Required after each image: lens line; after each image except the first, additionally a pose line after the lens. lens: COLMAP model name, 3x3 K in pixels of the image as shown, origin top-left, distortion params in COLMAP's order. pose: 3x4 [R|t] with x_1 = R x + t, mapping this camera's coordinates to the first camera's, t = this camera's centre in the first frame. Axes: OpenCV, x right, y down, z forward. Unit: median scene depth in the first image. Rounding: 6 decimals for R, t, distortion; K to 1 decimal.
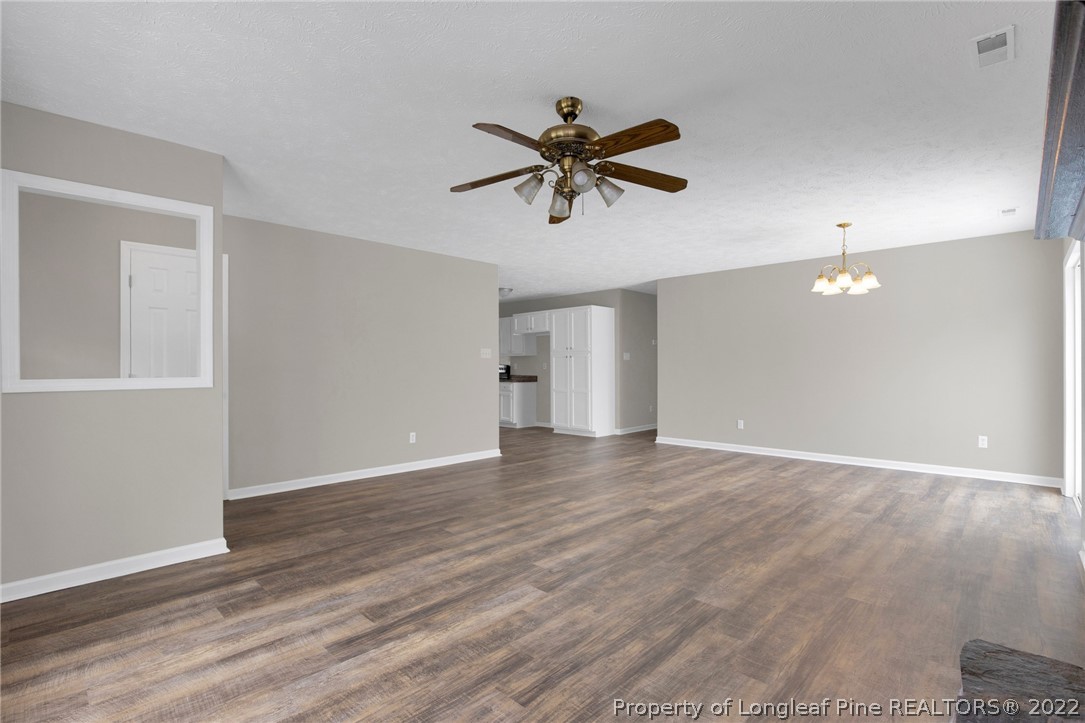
lens RADIAL K [[516.4, 0, 540.0], [0, 516.4, 360.8], [0, 0, 1]] dist [-0.027640, -0.000209]
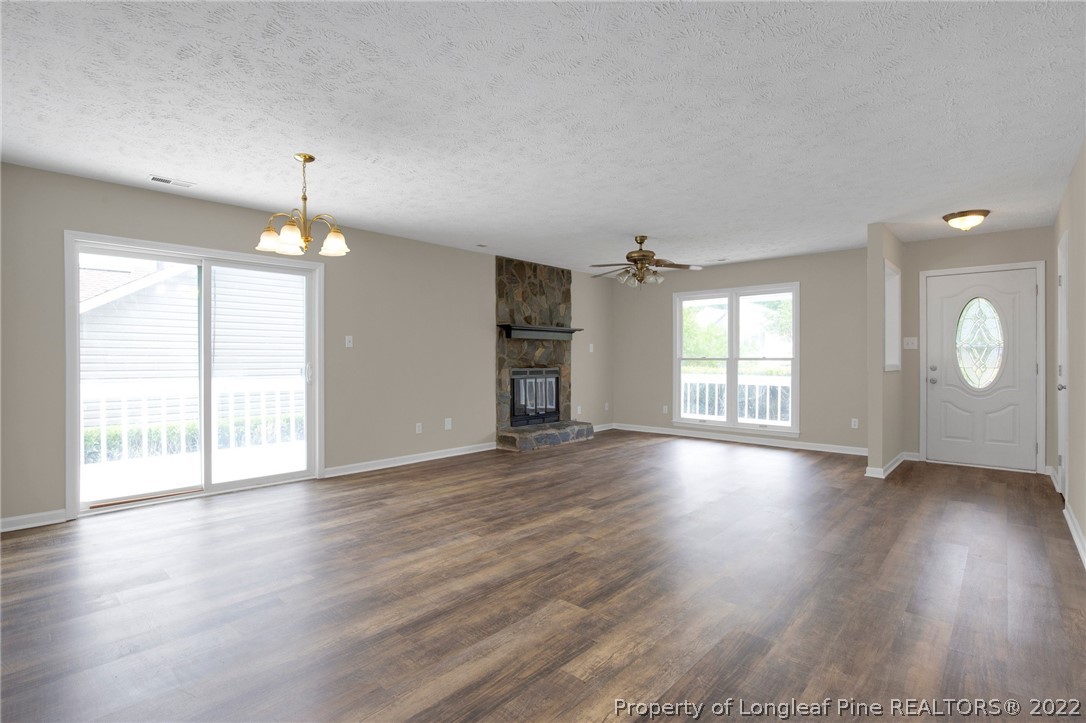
lens RADIAL K [[516.8, 0, 540.5], [0, 516.8, 360.8], [0, 0, 1]] dist [-0.027640, -0.000209]
pose [[-0.999644, 0.003604, -0.026441, 0.335316], [0.003710, 0.999985, -0.003941, 0.018136], [0.026427, -0.004038, -0.999643, 1.972526]]
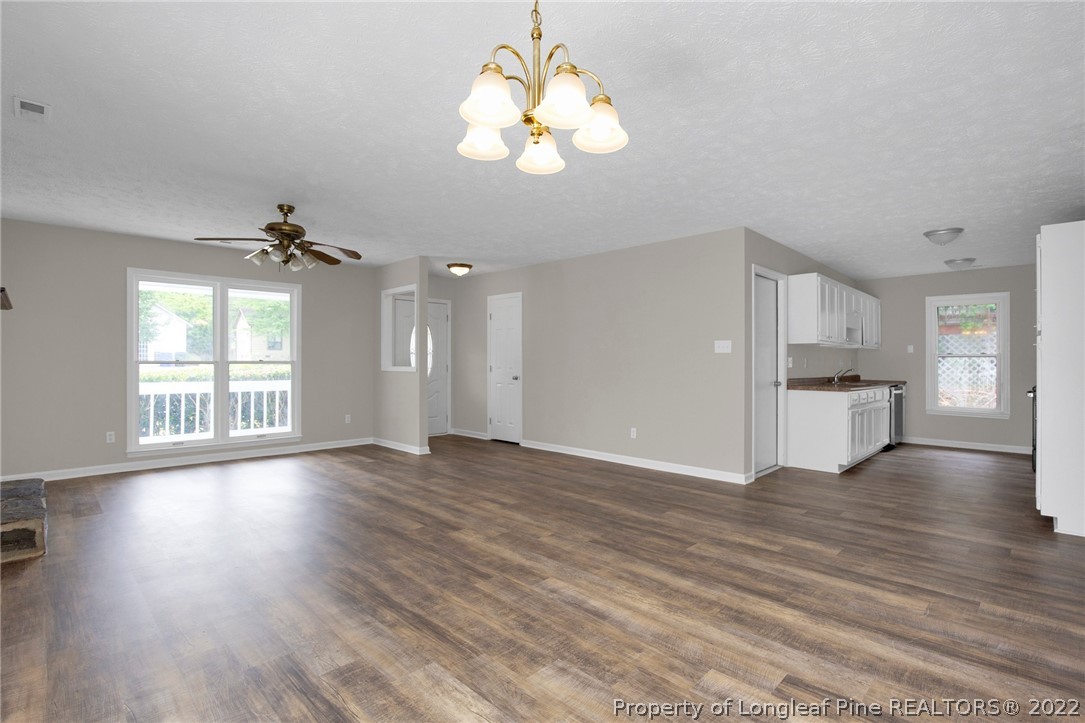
lens RADIAL K [[516.4, 0, 540.0], [0, 516.4, 360.8], [0, 0, 1]] dist [-0.027640, -0.000209]
pose [[-0.009344, 0.002122, -0.999954, 1.080003], [0.005132, 0.999985, 0.002074, 0.005464], [0.999943, -0.005112, -0.009354, 1.156464]]
